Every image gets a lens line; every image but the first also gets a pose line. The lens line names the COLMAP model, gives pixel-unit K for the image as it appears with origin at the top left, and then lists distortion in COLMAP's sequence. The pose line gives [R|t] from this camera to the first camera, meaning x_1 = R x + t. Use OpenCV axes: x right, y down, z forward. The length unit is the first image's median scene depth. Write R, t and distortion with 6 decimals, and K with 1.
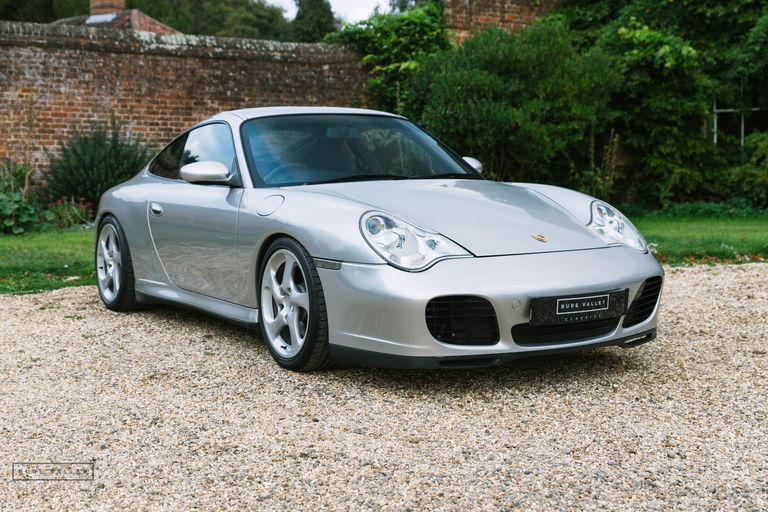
lens RADIAL K [[1101.5, 0, 365.1], [0, 1101.5, 249.3], [0, 0, 1]] dist [-0.000570, 0.000000]
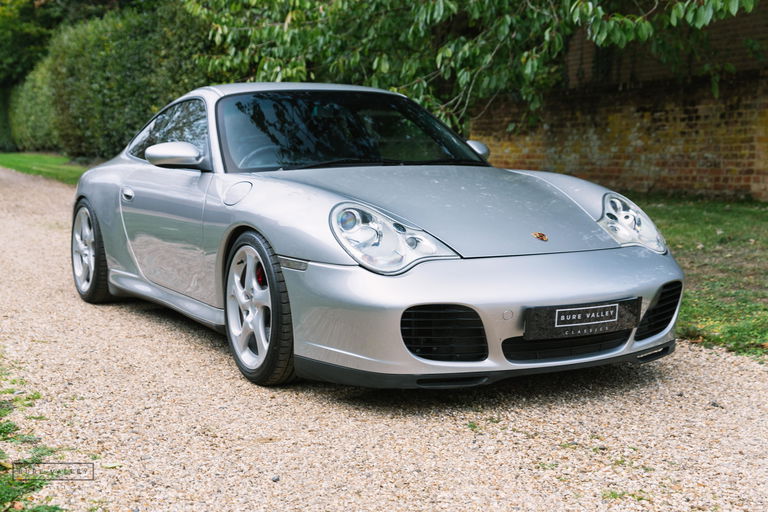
lens RADIAL K [[1101.5, 0, 387.2], [0, 1101.5, 253.0], [0, 0, 1]] dist [-0.000570, 0.000000]
pose [[0.999771, 0.012925, -0.017082, 0.054048], [-0.012523, 0.999647, 0.023430, -0.016089], [0.017379, -0.023211, 0.999580, 0.134996]]
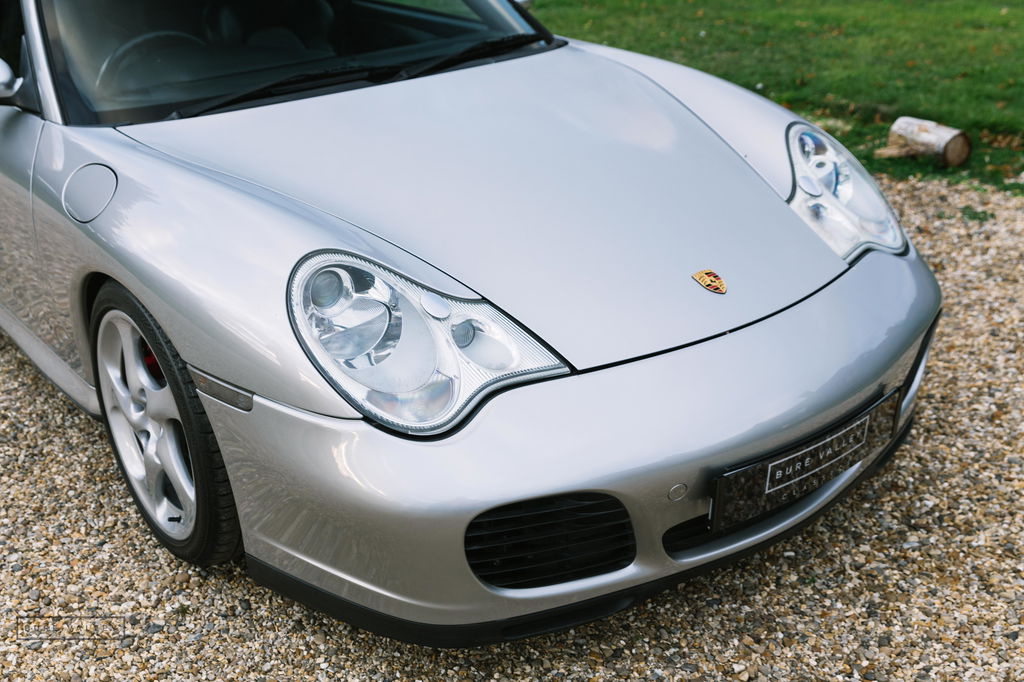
lens RADIAL K [[1151.0, 0, 510.9], [0, 1151.0, 336.1], [0, 0, 1]] dist [-0.003186, 0.000000]
pose [[0.990653, -0.084195, 0.107325, 0.030073], [0.043047, 0.939543, 0.339714, -0.149422], [-0.129439, -0.331918, 0.934385, 0.583053]]
